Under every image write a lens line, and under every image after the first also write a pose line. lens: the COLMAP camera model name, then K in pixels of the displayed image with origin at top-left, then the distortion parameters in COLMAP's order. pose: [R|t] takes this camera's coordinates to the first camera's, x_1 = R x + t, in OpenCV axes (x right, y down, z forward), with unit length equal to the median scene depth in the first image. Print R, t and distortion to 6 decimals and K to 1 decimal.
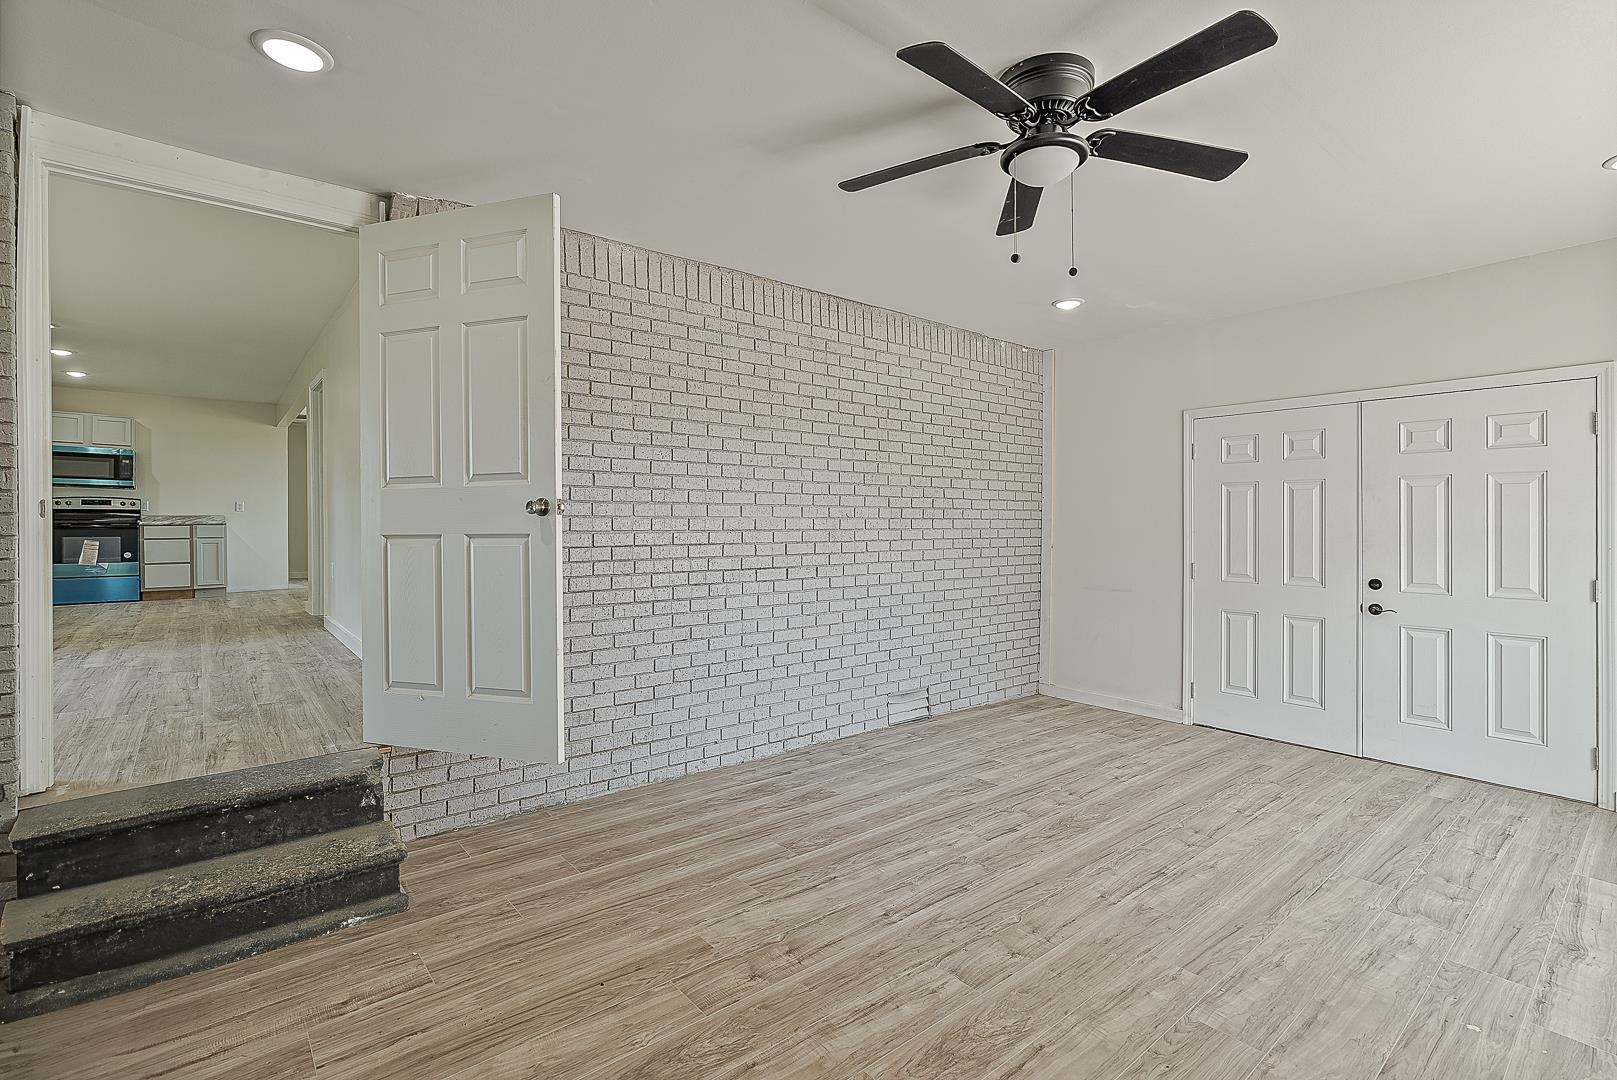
lens RADIAL K [[710.8, 0, 814.7], [0, 710.8, 545.1], [0, 0, 1]] dist [-0.007757, 0.001489]
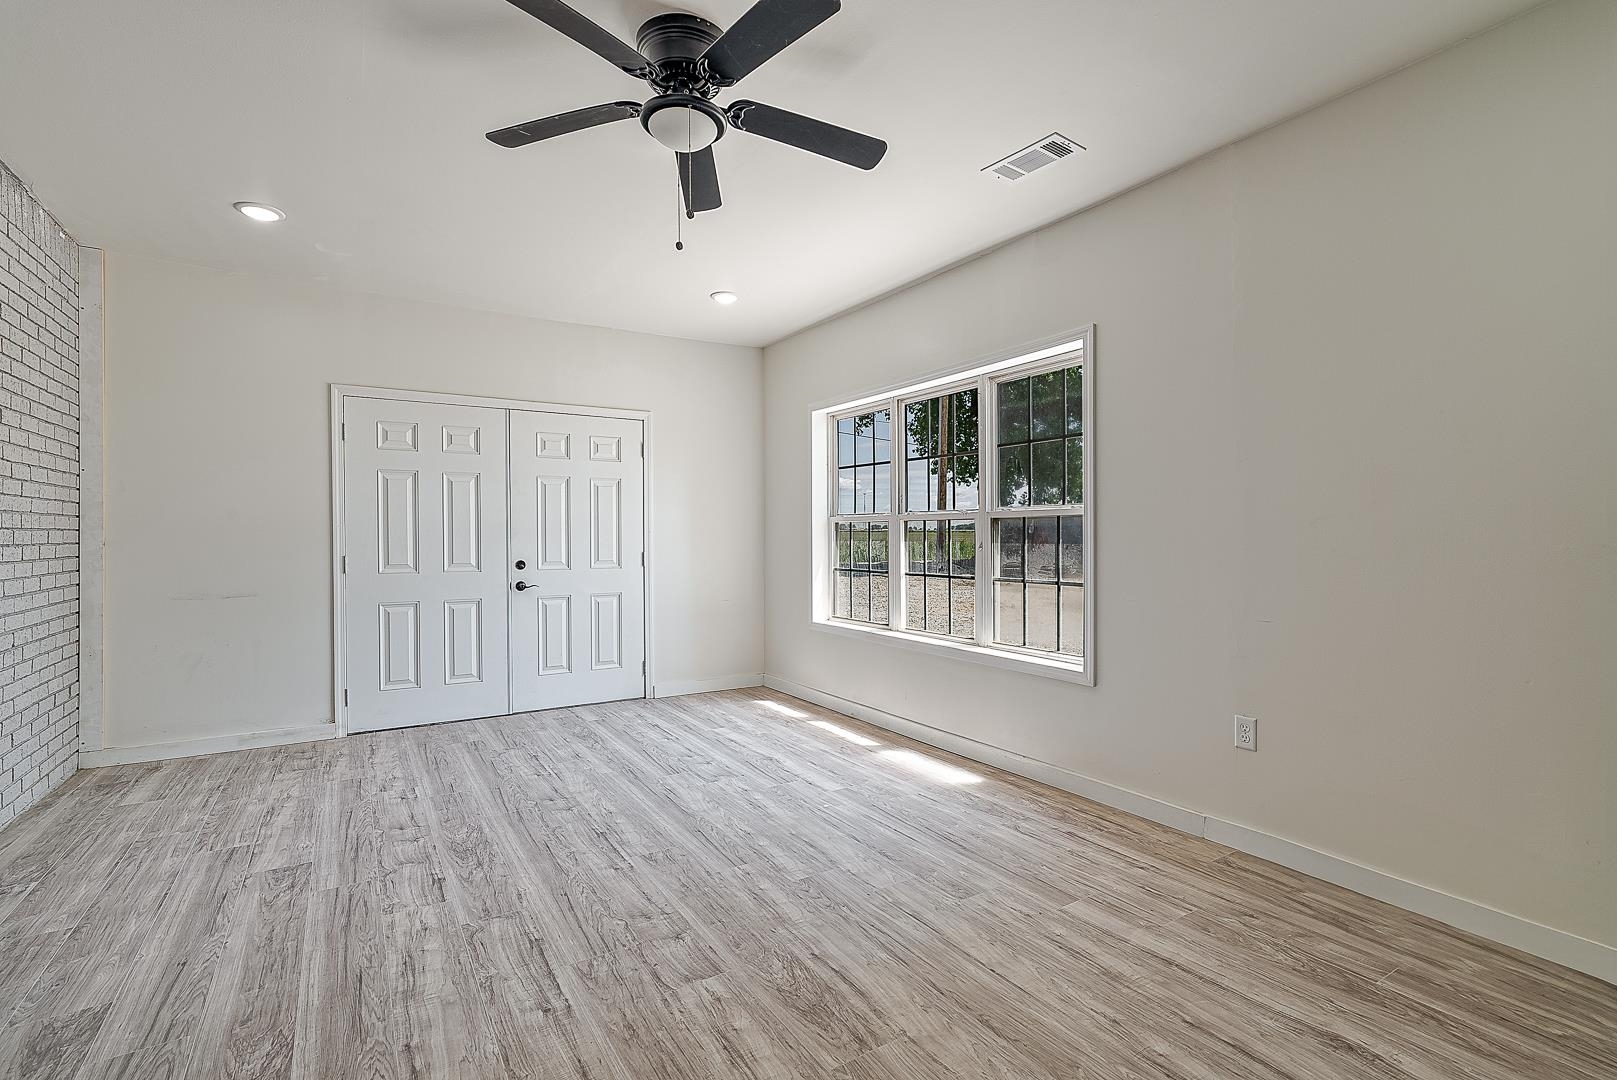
lens RADIAL K [[710.8, 0, 814.7], [0, 710.8, 545.1], [0, 0, 1]] dist [-0.007757, 0.001489]
pose [[0.162584, -0.020649, 0.986479, -0.375328], [0.029161, 0.999445, 0.016115, 0.020967], [-0.986264, 0.026146, 0.163096, 0.387102]]
